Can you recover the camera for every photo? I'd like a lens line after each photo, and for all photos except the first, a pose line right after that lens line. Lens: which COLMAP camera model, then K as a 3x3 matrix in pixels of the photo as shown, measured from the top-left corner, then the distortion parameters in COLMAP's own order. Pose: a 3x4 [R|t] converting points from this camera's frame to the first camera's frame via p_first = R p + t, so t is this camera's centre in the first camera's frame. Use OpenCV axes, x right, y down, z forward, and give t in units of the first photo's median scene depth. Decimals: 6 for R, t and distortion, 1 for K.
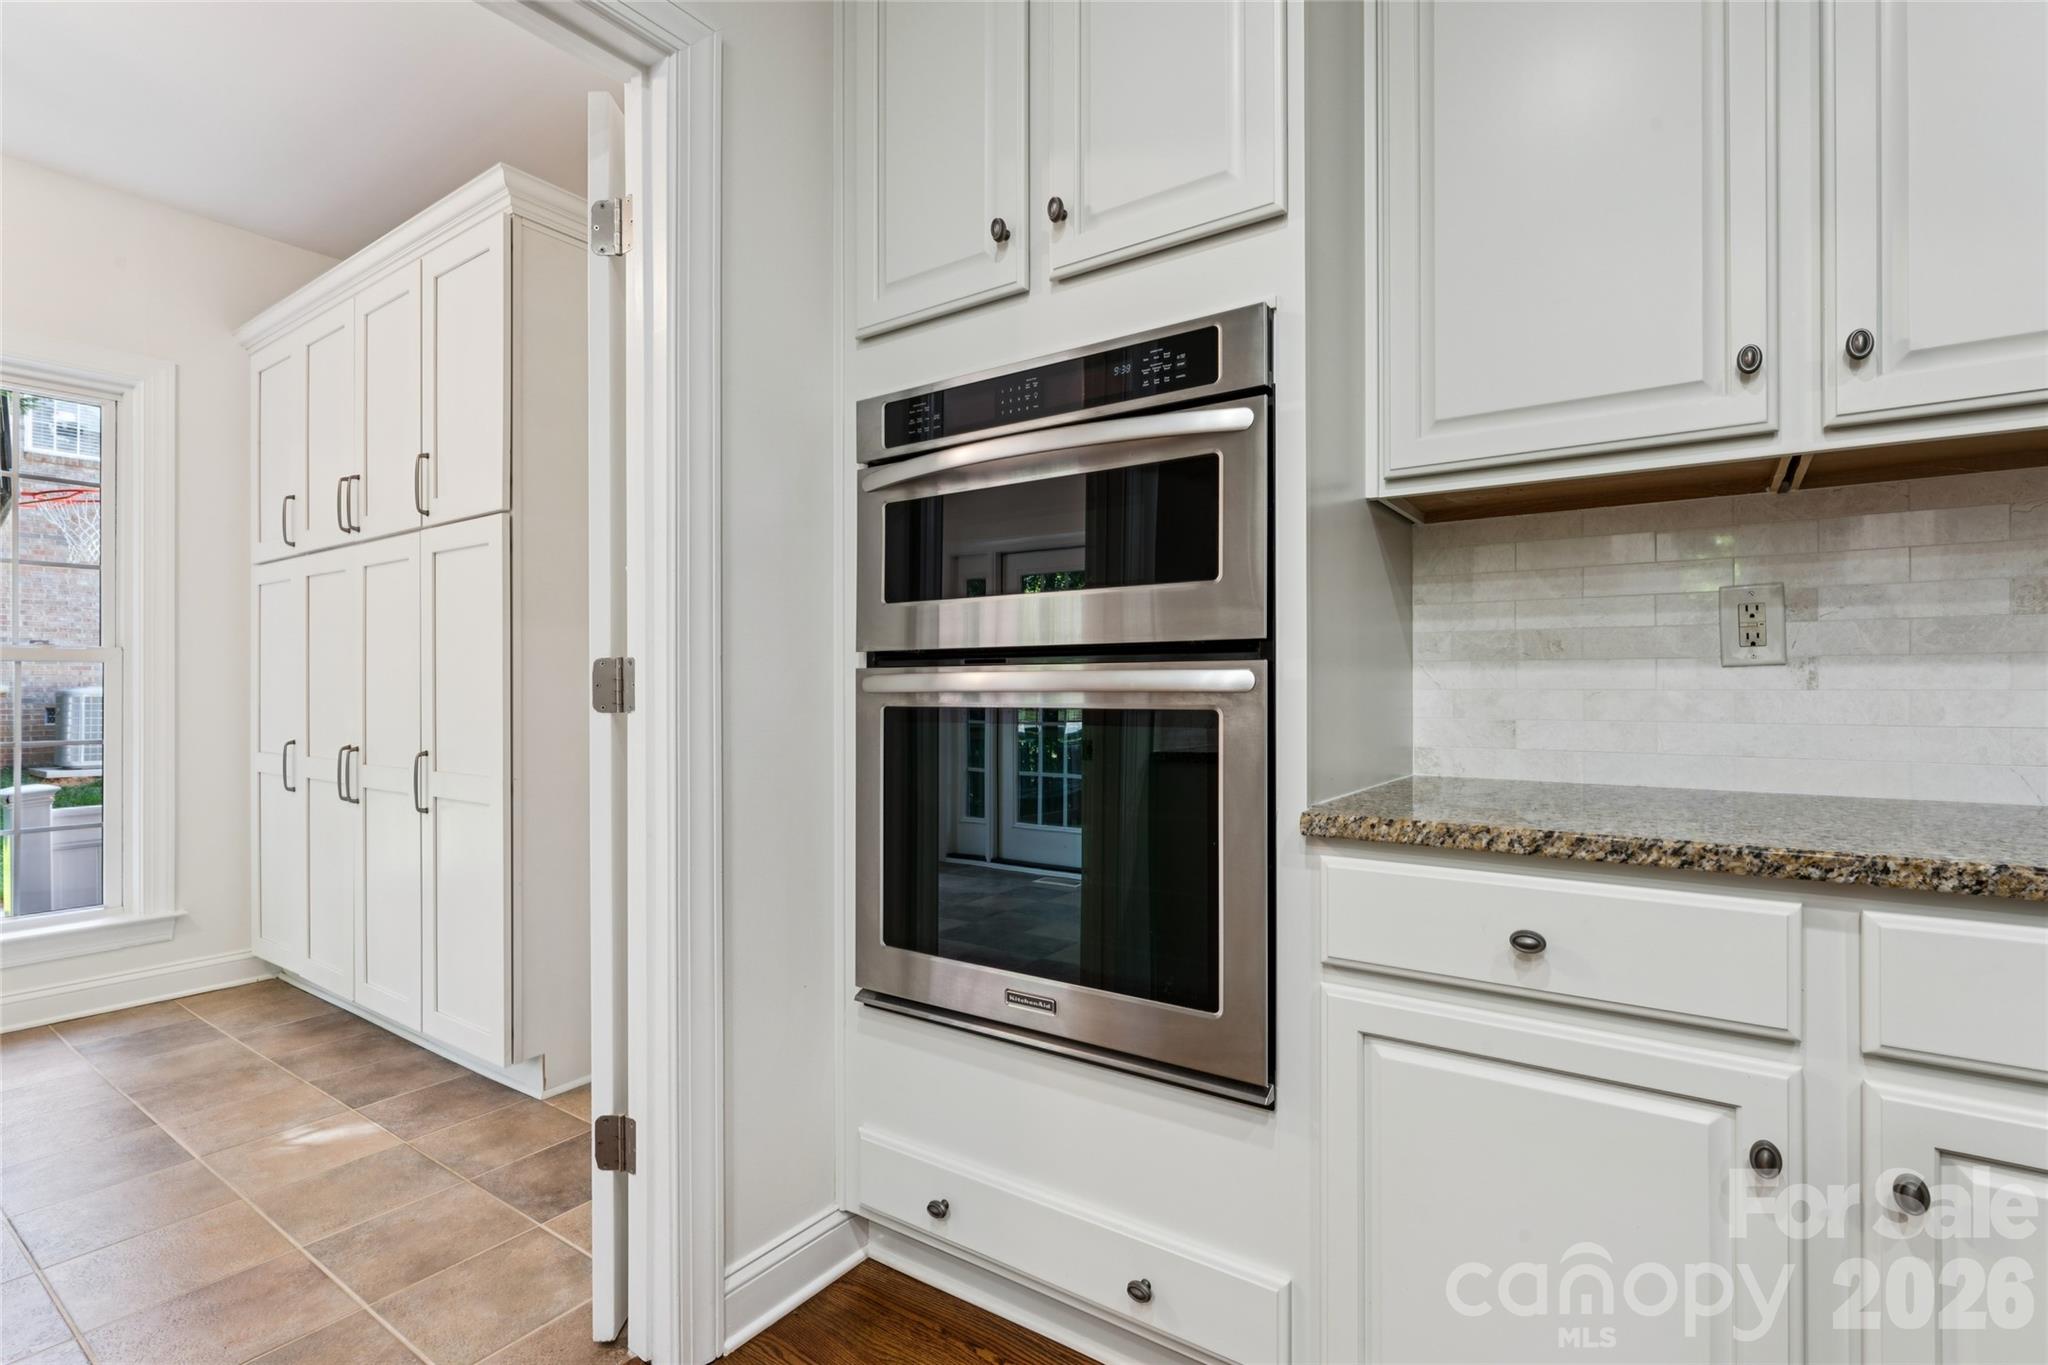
lens RADIAL K [[961.4, 0, 1030.8], [0, 961.4, 691.8], [0, 0, 1]] dist [-0.002794, 0.001735]
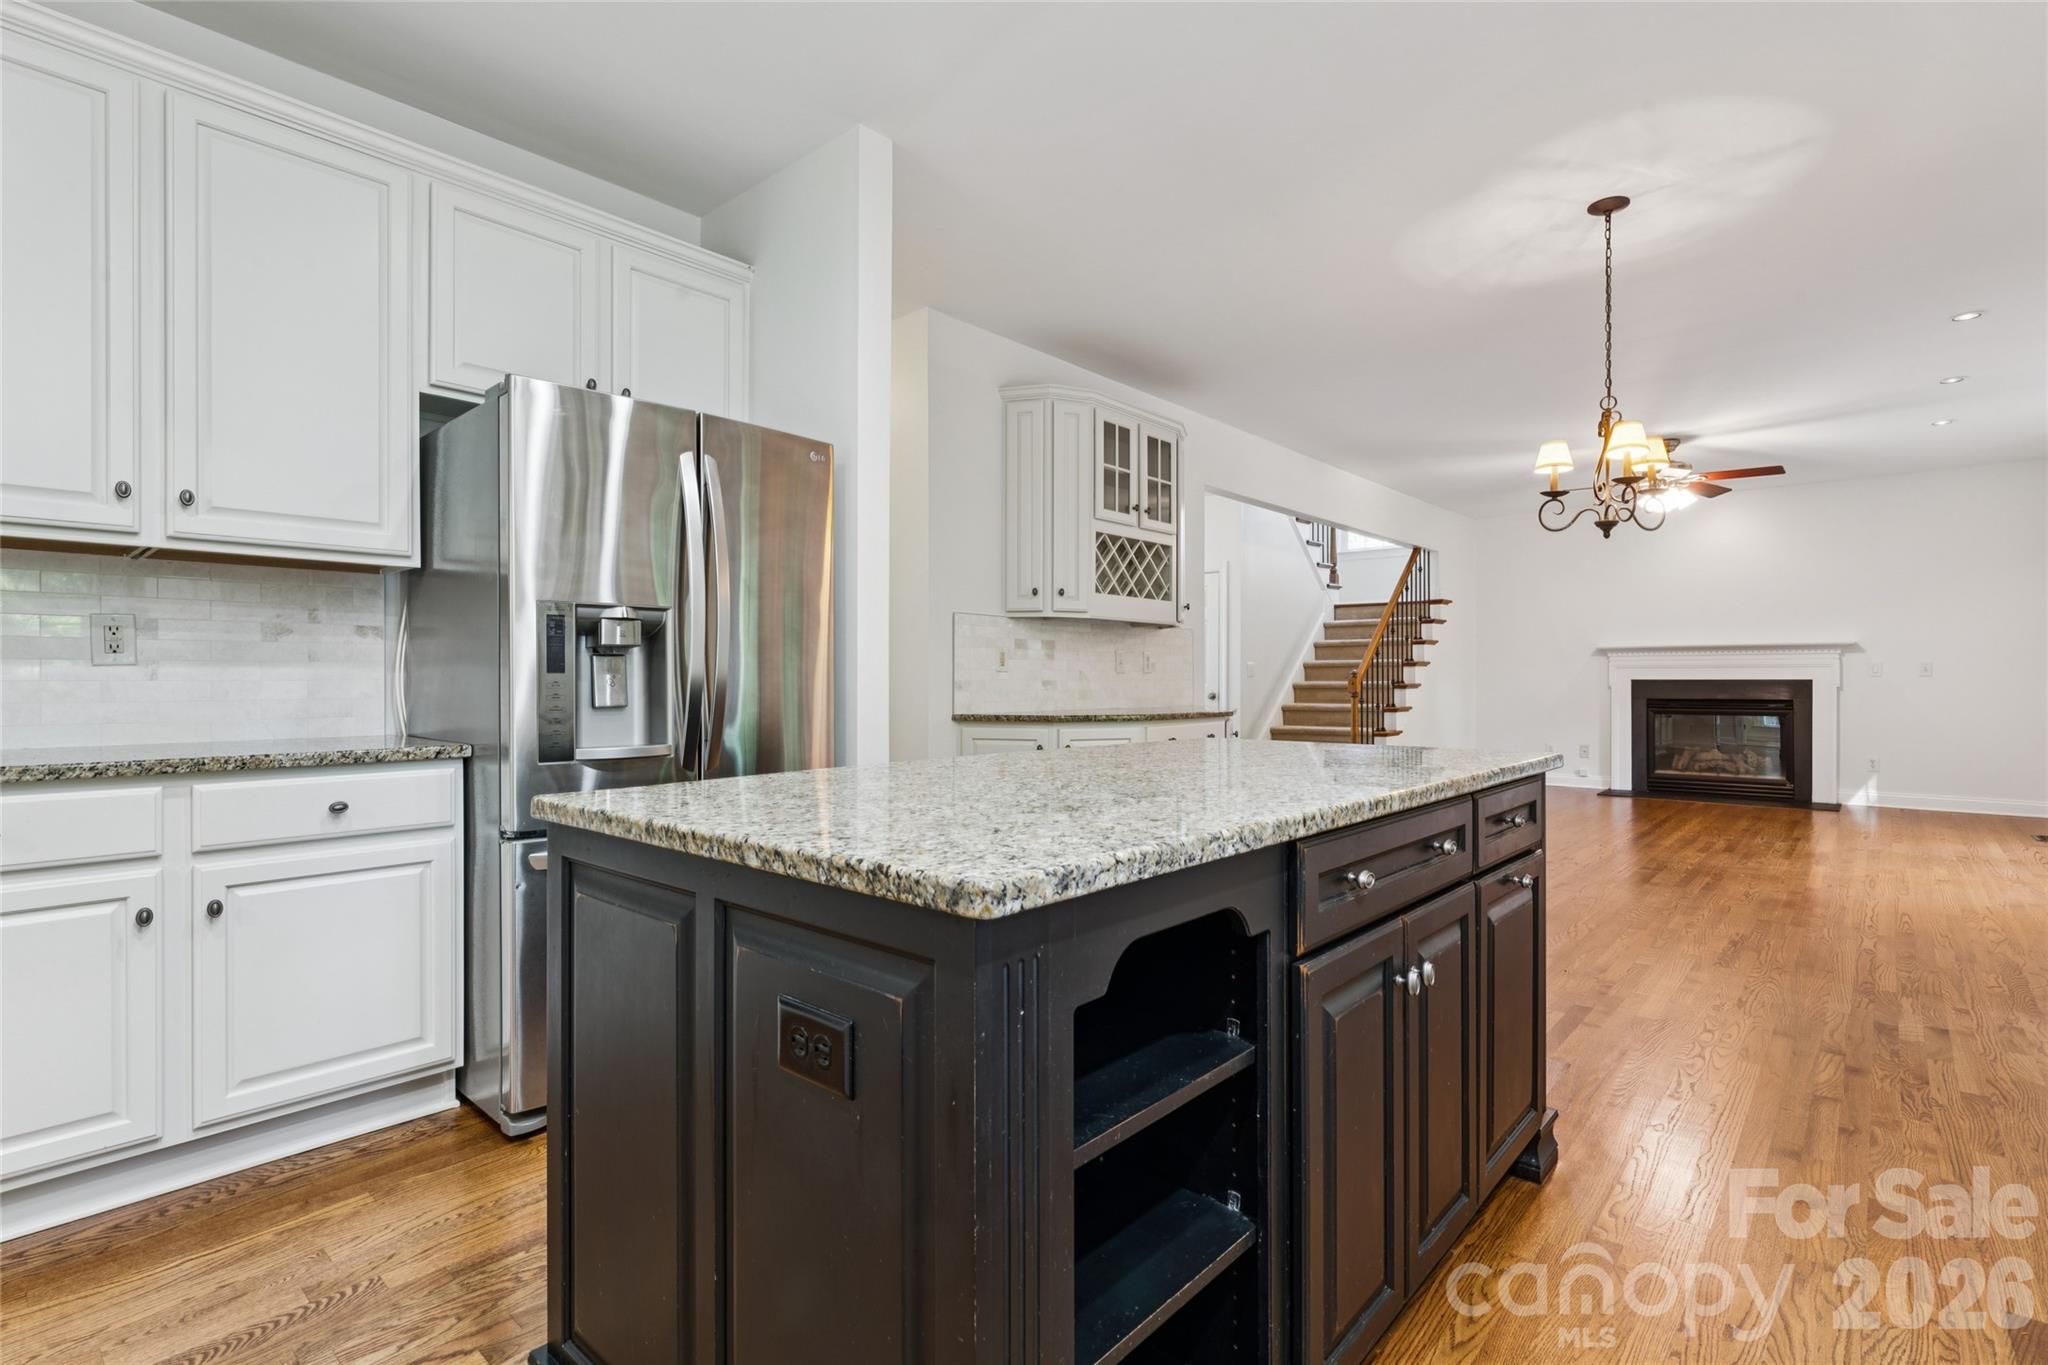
lens RADIAL K [[961.4, 0, 1034.2], [0, 961.4, 679.9], [0, 0, 1]] dist [-0.002794, 0.001735]
pose [[0.110094, 0.000656, 0.993921, -0.828273], [-0.000854, 0.999999, -0.000565, -0.003580], [-0.993921, -0.000786, 0.110095, -0.862564]]
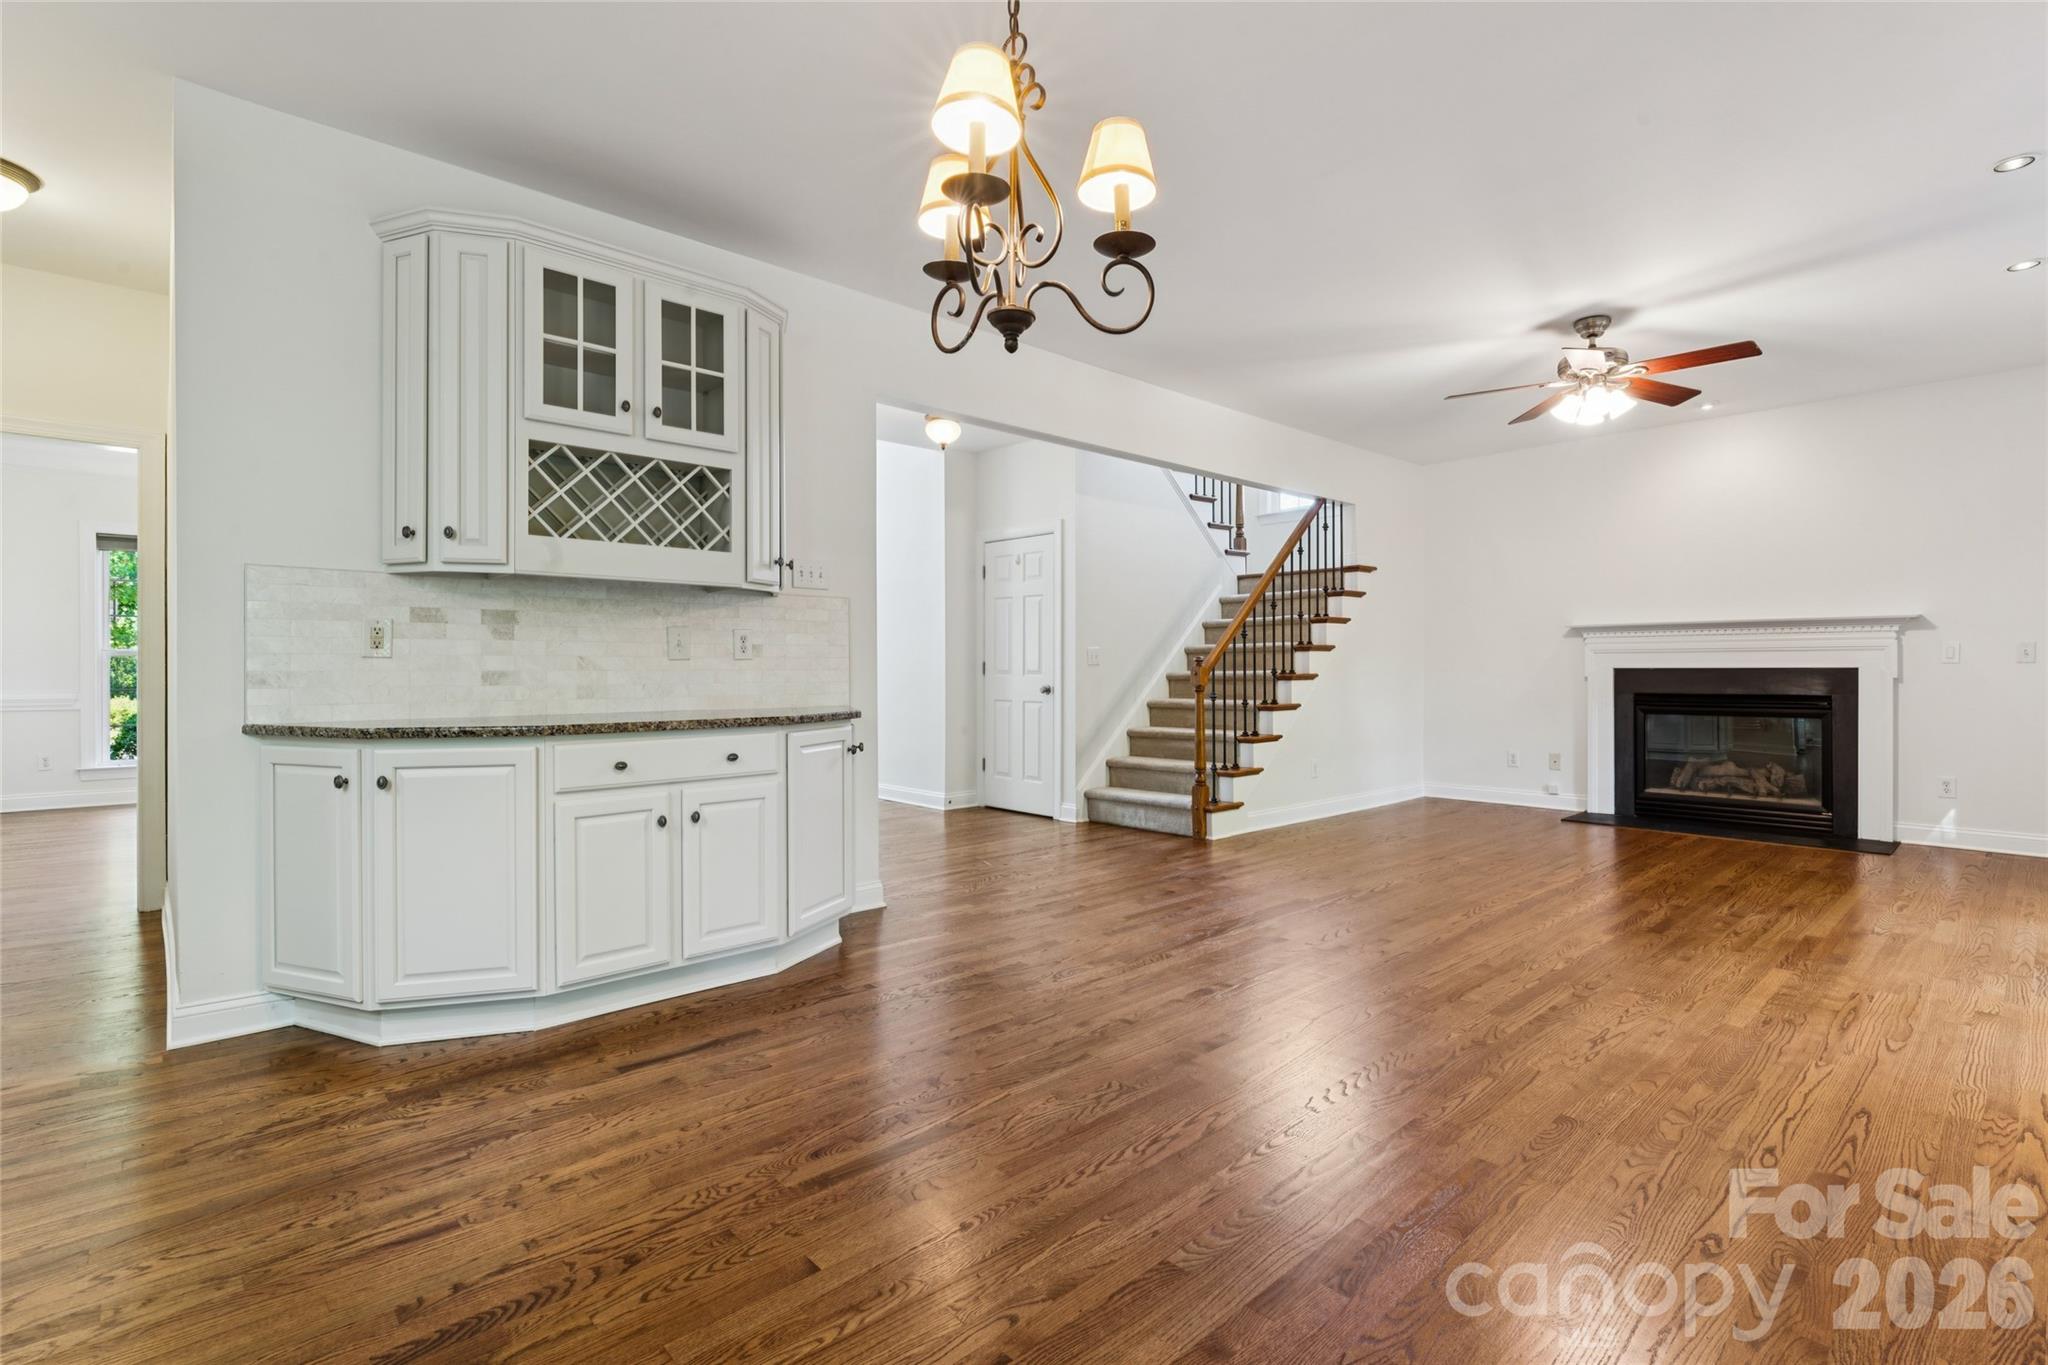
lens RADIAL K [[961.4, 0, 1027.0], [0, 961.4, 669.6], [0, 0, 1]] dist [-0.002794, 0.001735]
pose [[0.207251, 0.000346, 0.978288, 0.993756], [0.000821, 1.000000, -0.000527, -0.004287], [-0.978287, 0.000913, 0.207251, -2.569316]]
